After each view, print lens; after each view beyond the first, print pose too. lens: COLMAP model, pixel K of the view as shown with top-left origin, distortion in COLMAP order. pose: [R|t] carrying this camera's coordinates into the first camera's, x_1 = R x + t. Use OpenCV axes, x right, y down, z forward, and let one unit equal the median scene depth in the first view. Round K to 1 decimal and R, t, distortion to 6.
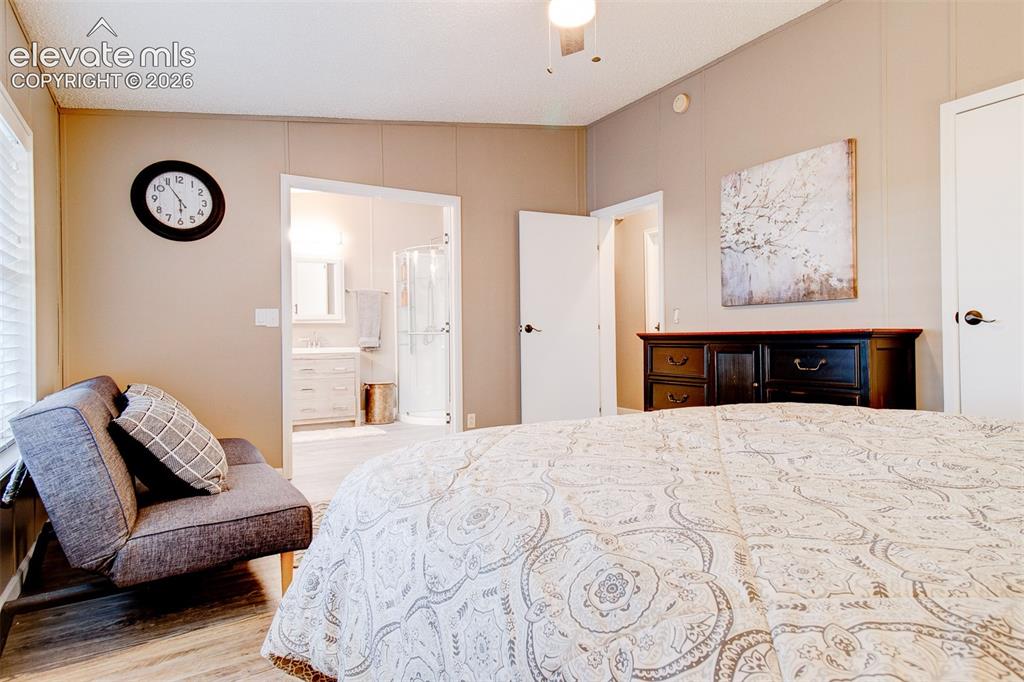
lens RADIAL K [[584.1, 0, 514.1], [0, 584.1, 339.2], [0, 0, 1]] dist [-0.002649, -0.000202]
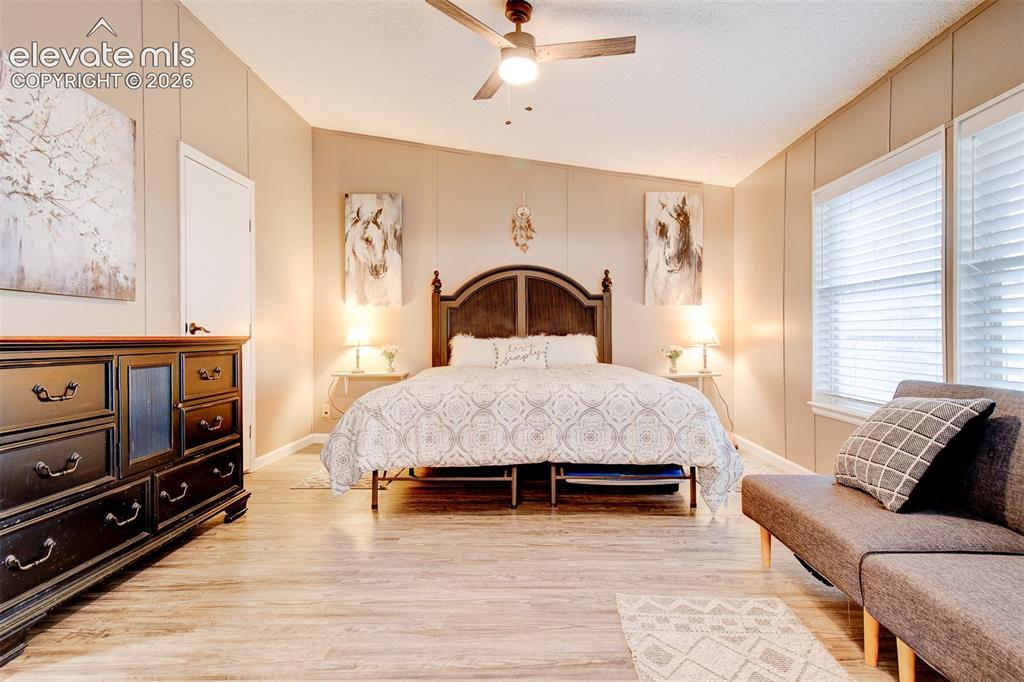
lens RADIAL K [[584.1, 0, 513.4], [0, 584.1, 339.5], [0, 0, 1]] dist [-0.002649, -0.000202]
pose [[-0.841863, 0.014749, 0.539490, -0.345155], [0.017447, 0.999848, -0.000108, -0.001609], [-0.539410, 0.009322, -0.841992, 1.311588]]
